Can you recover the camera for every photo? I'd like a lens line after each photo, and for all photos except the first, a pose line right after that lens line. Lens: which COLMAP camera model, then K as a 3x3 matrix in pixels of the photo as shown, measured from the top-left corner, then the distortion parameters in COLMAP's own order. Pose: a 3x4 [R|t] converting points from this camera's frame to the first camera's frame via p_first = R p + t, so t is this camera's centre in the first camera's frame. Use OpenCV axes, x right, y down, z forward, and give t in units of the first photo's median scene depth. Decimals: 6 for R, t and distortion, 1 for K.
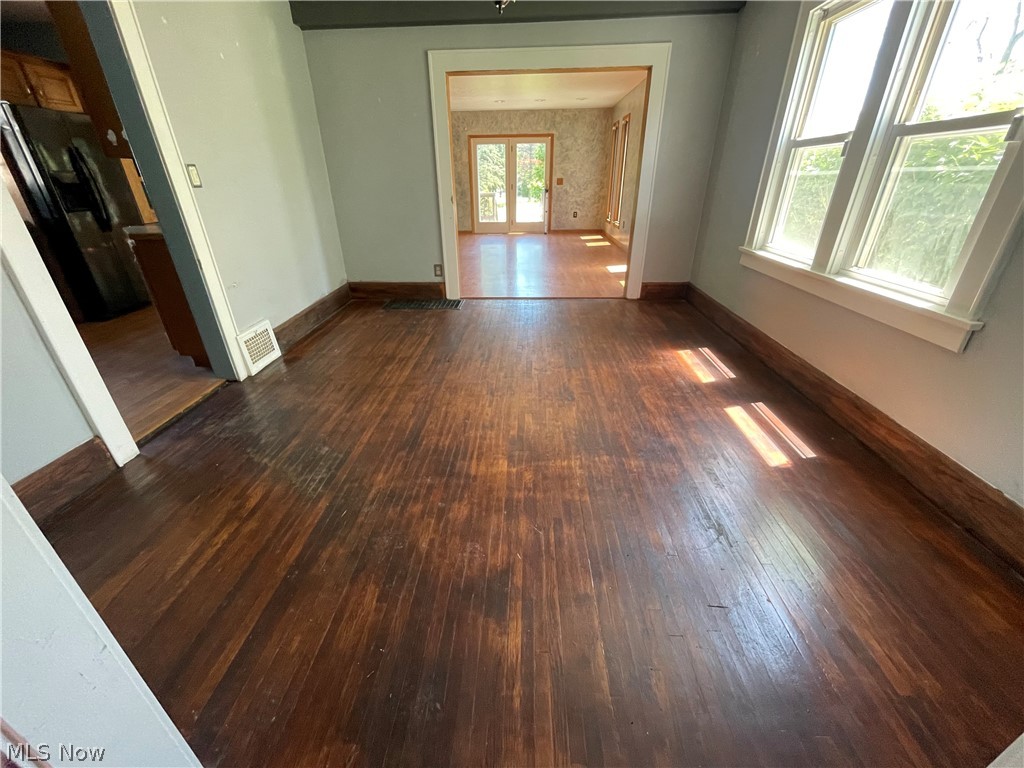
lens RADIAL K [[416.7, 0, 505.8], [0, 416.7, 384.3], [0, 0, 1]] dist [-0.004362, 0.000129]
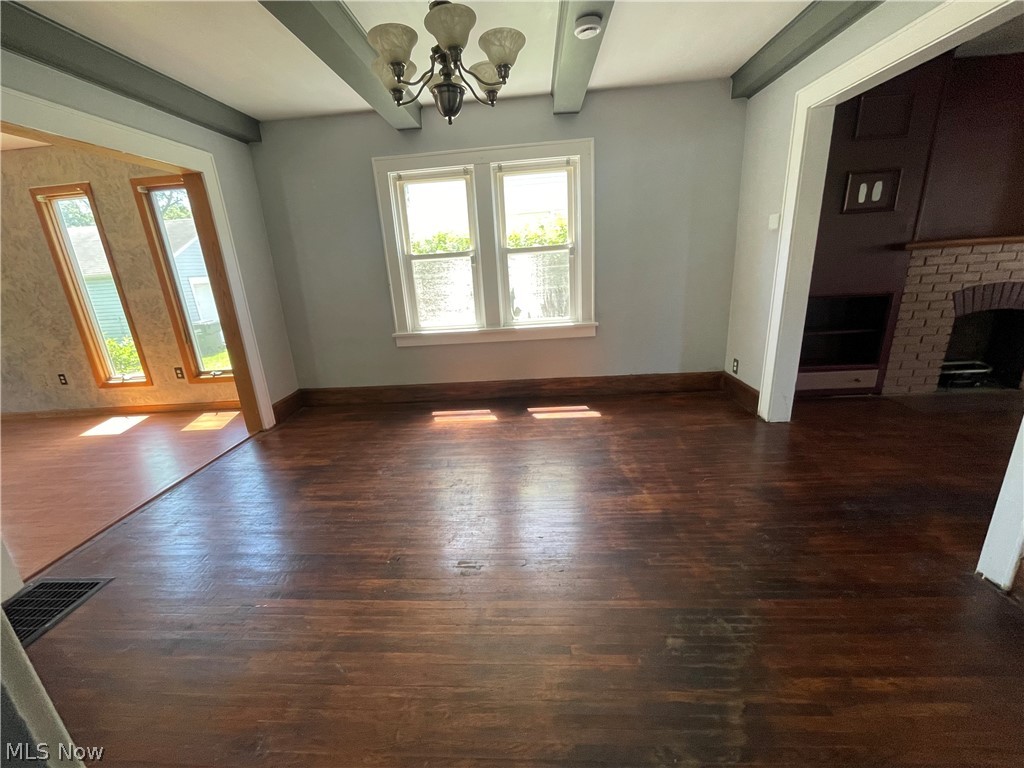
lens RADIAL K [[416.7, 0, 505.8], [0, 416.7, 384.3], [0, 0, 1]] dist [-0.004362, 0.000129]
pose [[0.009302, -0.275709, 0.961196, -0.645687], [0.502526, 0.832327, 0.233881, -0.329650], [-0.864512, 0.480850, 0.146293, 0.612236]]
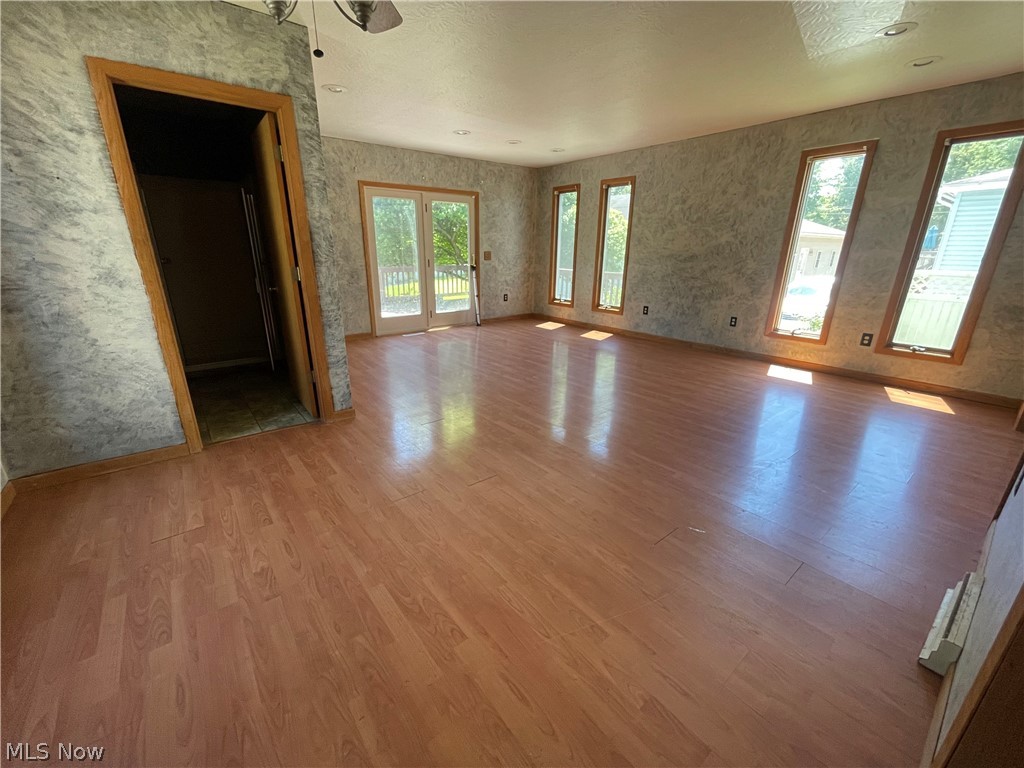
lens RADIAL K [[416.7, 0, 505.8], [0, 416.7, 384.3], [0, 0, 1]] dist [-0.004362, 0.000129]
pose [[0.764250, -0.185735, 0.617595, -1.235147], [0.274174, 0.960355, -0.050464, -0.847656], [-0.583738, 0.207895, 0.784875, 1.715404]]
